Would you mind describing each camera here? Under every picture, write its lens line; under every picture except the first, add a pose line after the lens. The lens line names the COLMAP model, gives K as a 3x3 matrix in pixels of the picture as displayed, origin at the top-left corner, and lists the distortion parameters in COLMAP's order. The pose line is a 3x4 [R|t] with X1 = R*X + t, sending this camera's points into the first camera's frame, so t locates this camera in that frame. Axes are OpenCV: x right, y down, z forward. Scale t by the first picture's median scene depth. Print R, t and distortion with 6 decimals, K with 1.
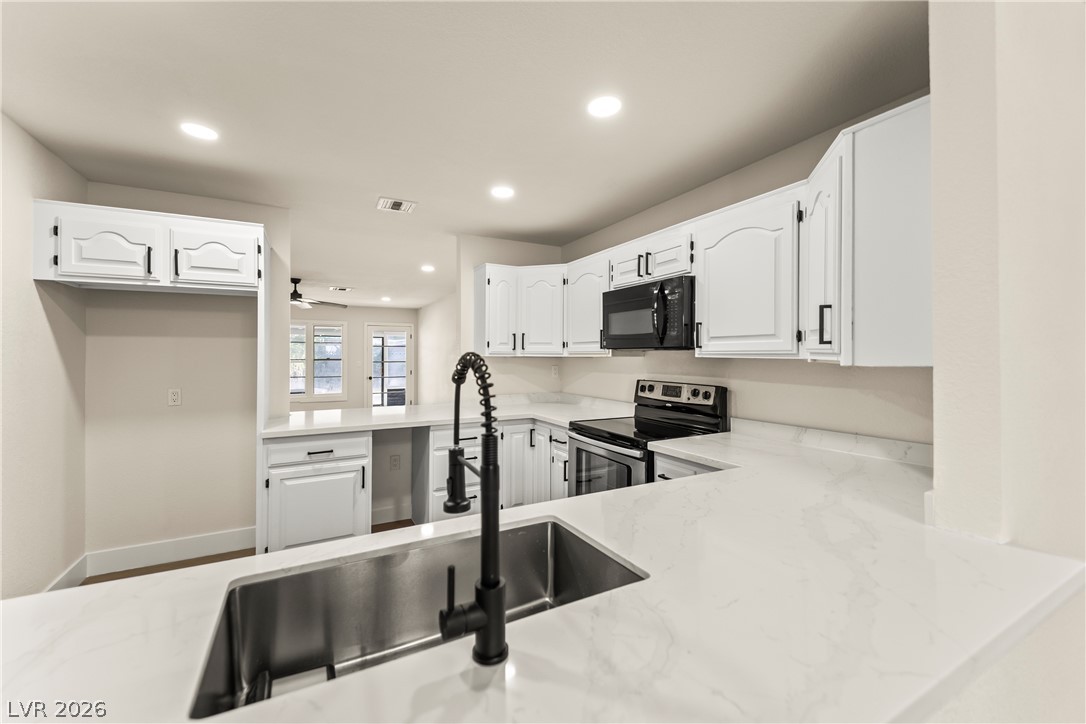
lens RADIAL K [[432.9, 0, 538.8], [0, 432.9, 360.5], [0, 0, 1]] dist [0.028086, -0.015157]
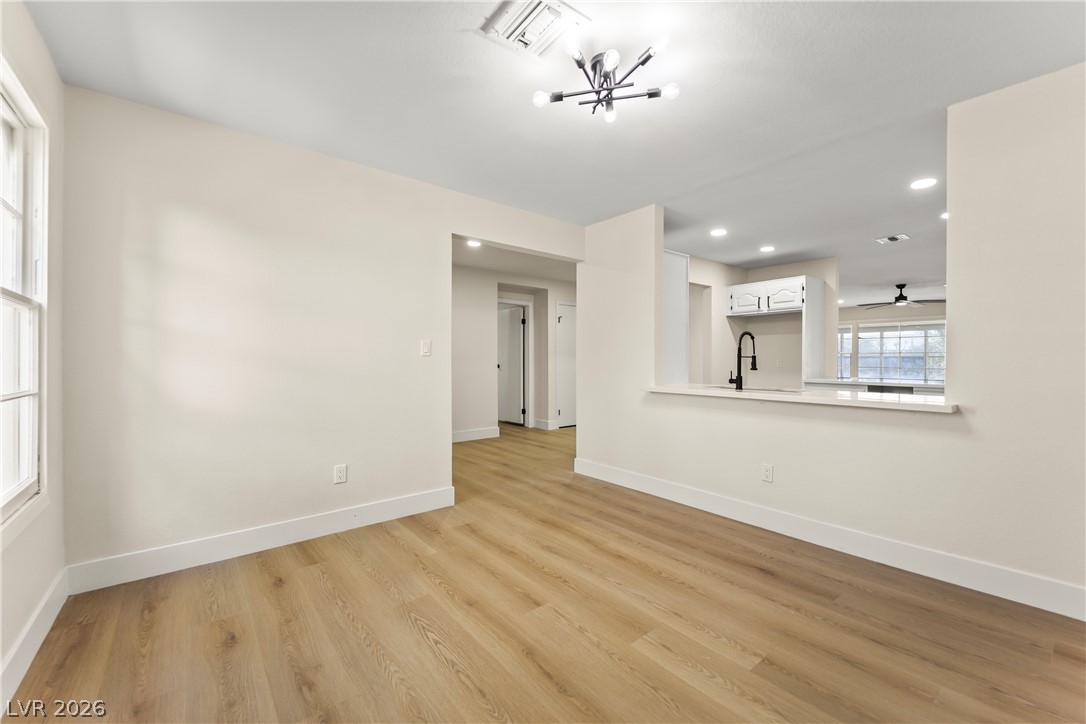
lens RADIAL K [[432.9, 0, 538.8], [0, 432.9, 360.5], [0, 0, 1]] dist [0.028086, -0.015157]
pose [[0.195768, 0.004519, -0.980640, 1.055352], [-0.011282, 0.999934, 0.002356, 0.080110], [0.980585, 0.010602, 0.195806, -0.550274]]
